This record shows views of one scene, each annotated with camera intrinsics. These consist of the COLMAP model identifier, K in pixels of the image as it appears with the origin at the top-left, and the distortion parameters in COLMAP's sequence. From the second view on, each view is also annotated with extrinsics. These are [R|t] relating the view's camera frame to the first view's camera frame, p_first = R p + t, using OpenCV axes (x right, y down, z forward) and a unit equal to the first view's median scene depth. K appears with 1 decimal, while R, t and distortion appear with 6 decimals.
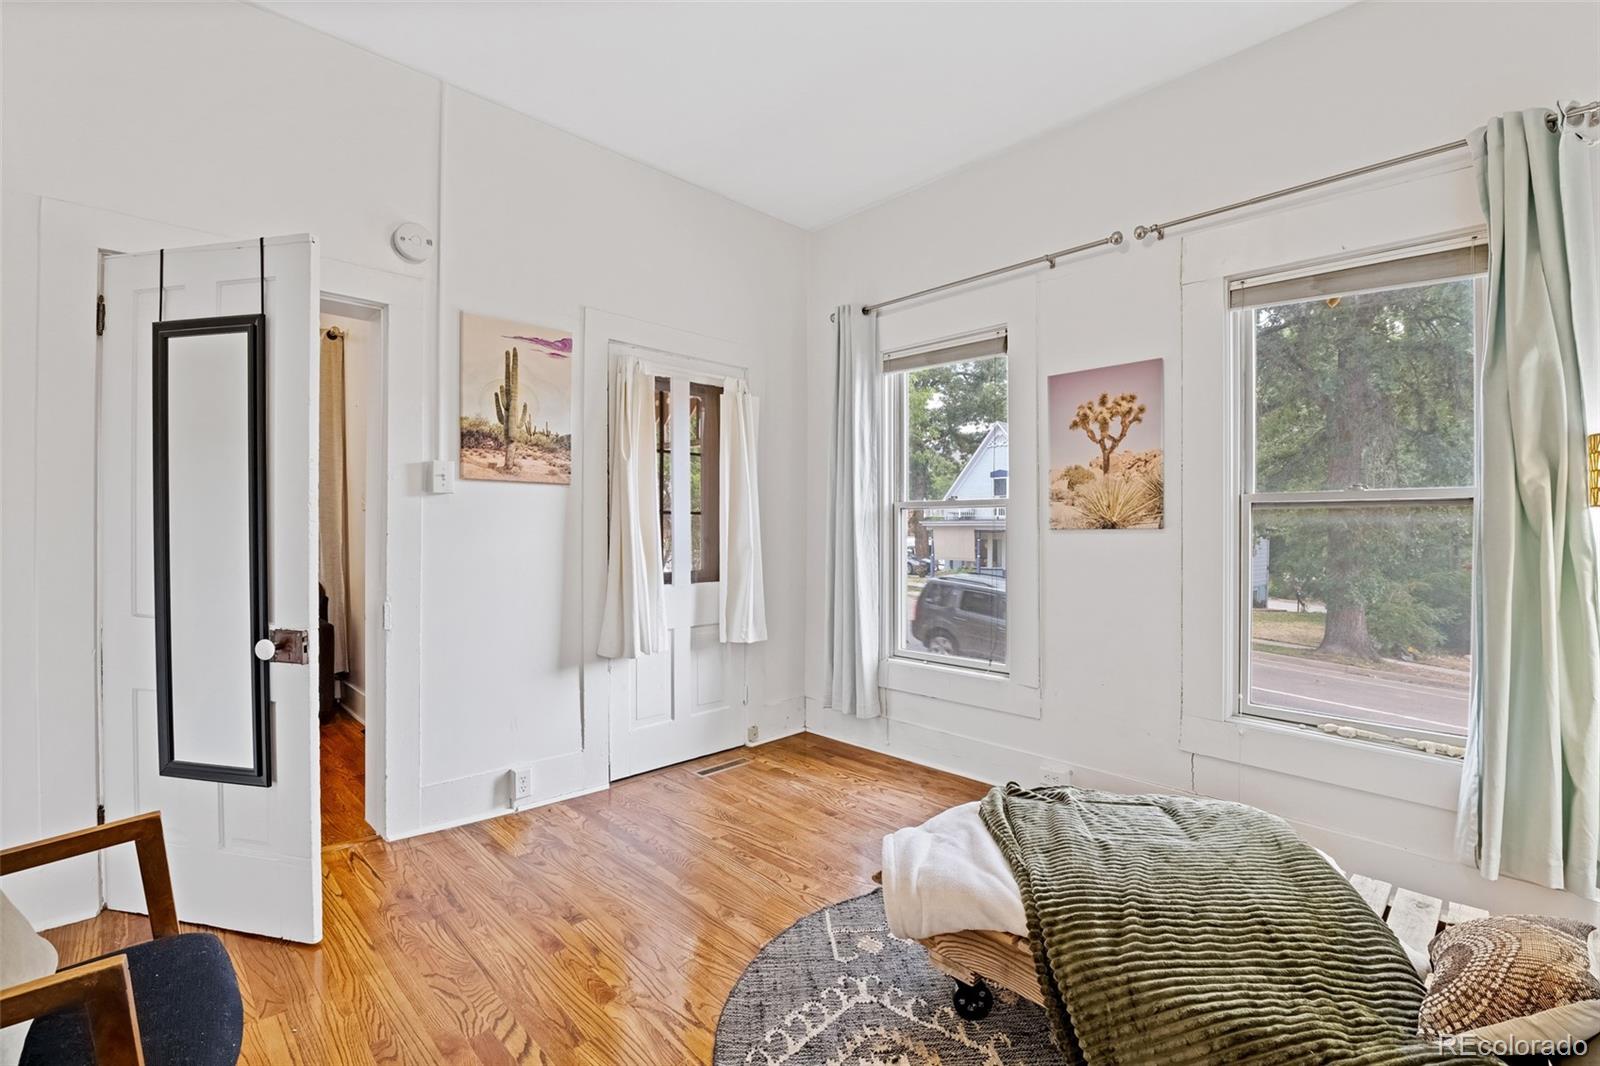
lens RADIAL K [[715.7, 0, 786.3], [0, 715.7, 531.7], [0, 0, 1]] dist [-0.009778, -0.004160]
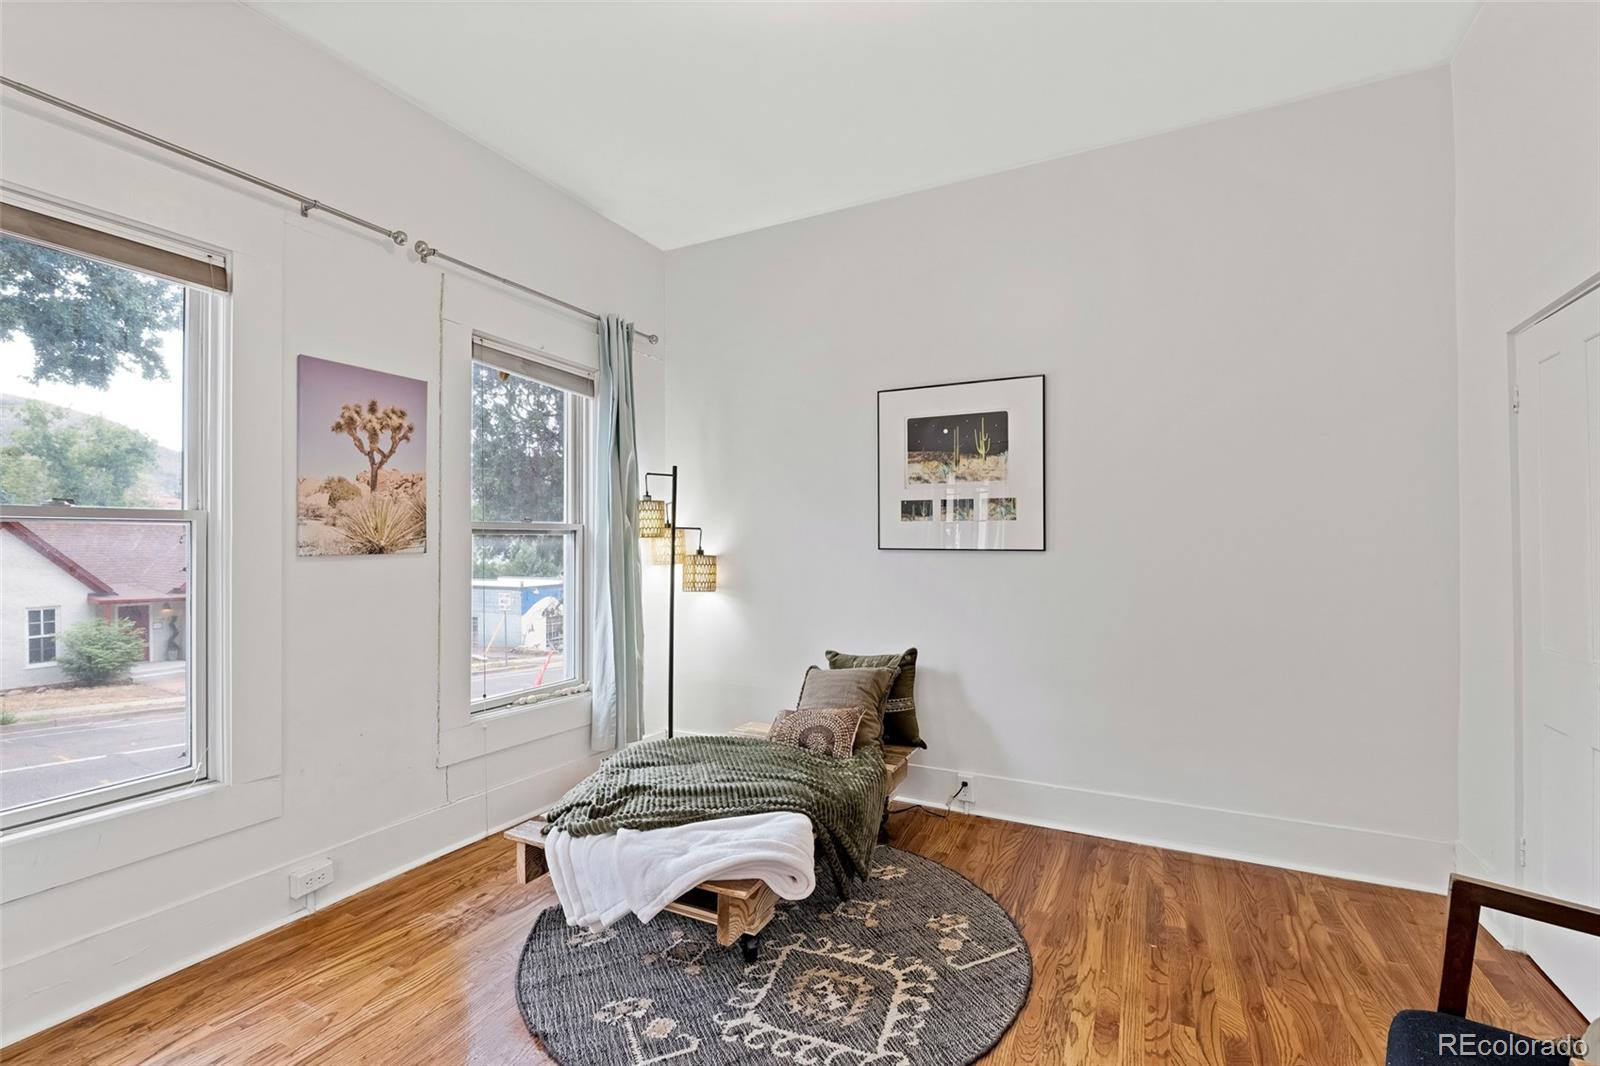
lens RADIAL K [[715.7, 0, 788.5], [0, 715.7, 534.4], [0, 0, 1]] dist [-0.009778, -0.004160]
pose [[-0.337740, 0.009706, 0.941190, -0.555007], [0.011623, 0.999914, -0.006141, -0.017014], [-0.941168, 0.008866, -0.337823, 0.823421]]
